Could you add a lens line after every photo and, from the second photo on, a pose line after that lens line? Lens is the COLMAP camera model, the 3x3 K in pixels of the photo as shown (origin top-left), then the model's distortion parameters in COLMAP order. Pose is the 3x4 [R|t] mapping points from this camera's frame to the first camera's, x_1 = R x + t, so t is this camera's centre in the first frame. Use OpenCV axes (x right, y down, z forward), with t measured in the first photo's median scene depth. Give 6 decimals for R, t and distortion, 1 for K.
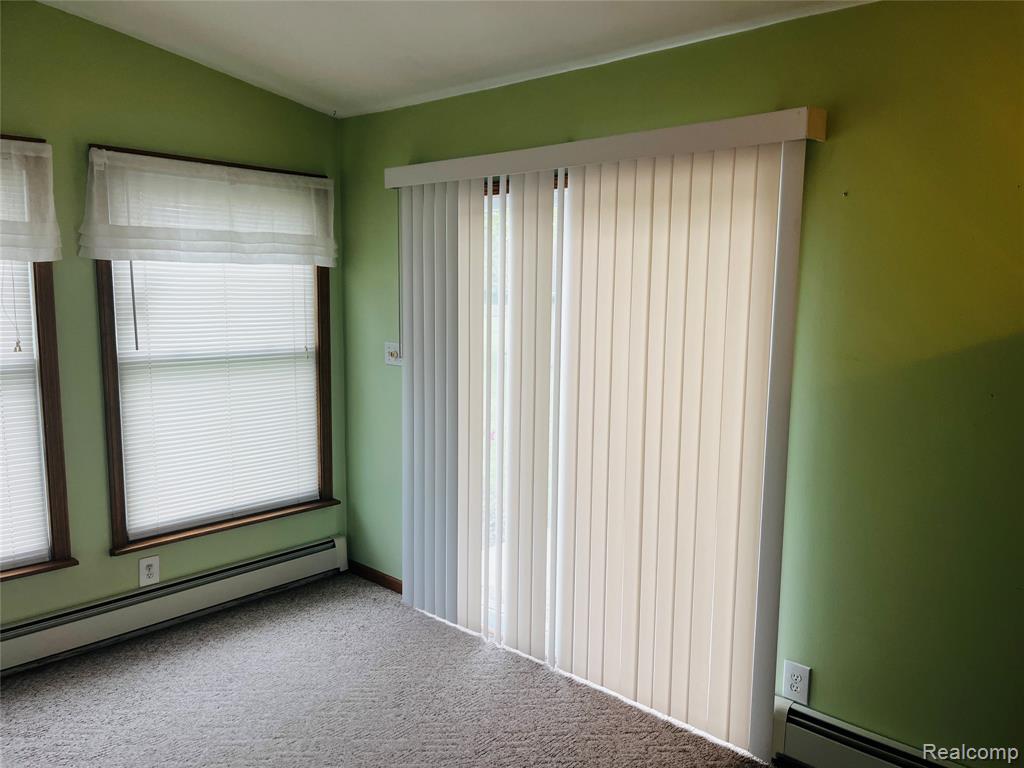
lens RADIAL K [[772.8, 0, 516.3], [0, 772.8, 385.1], [0, 0, 1]] dist [0.106430, -0.112823]
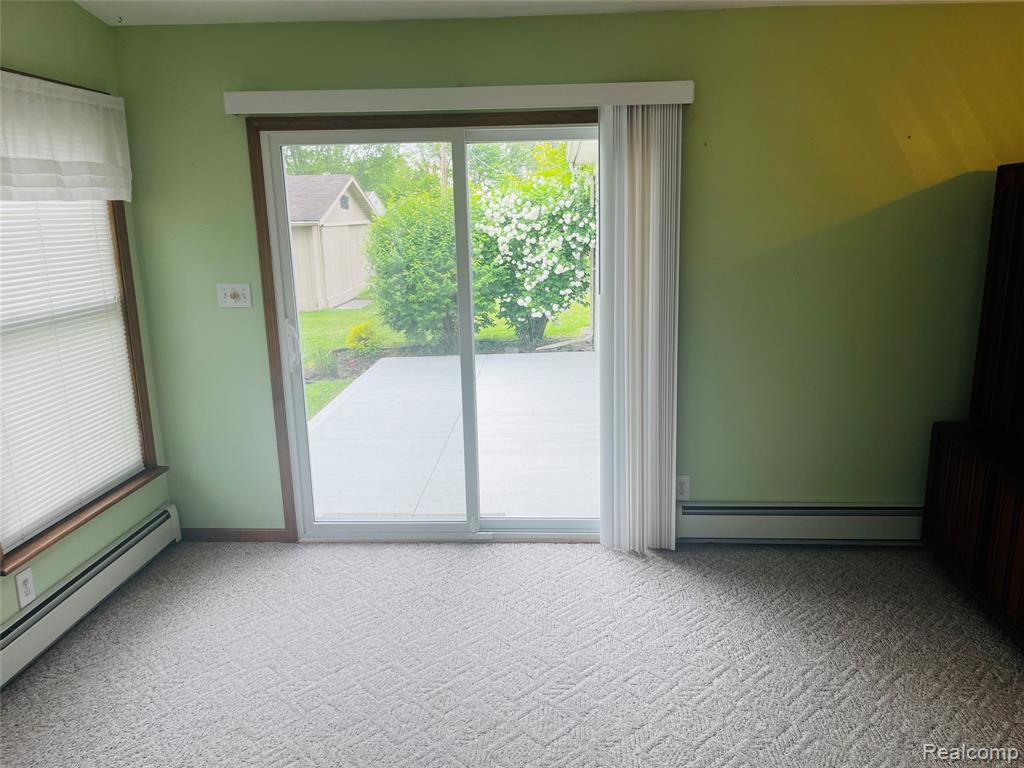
lens RADIAL K [[772.8, 0, 516.3], [0, 772.8, 385.1], [0, 0, 1]] dist [0.106430, -0.112823]
pose [[0.773878, -0.163200, 0.611946, -0.473462], [0.104499, 0.985889, 0.130777, -0.021487], [-0.624654, -0.037257, 0.780012, 0.046594]]
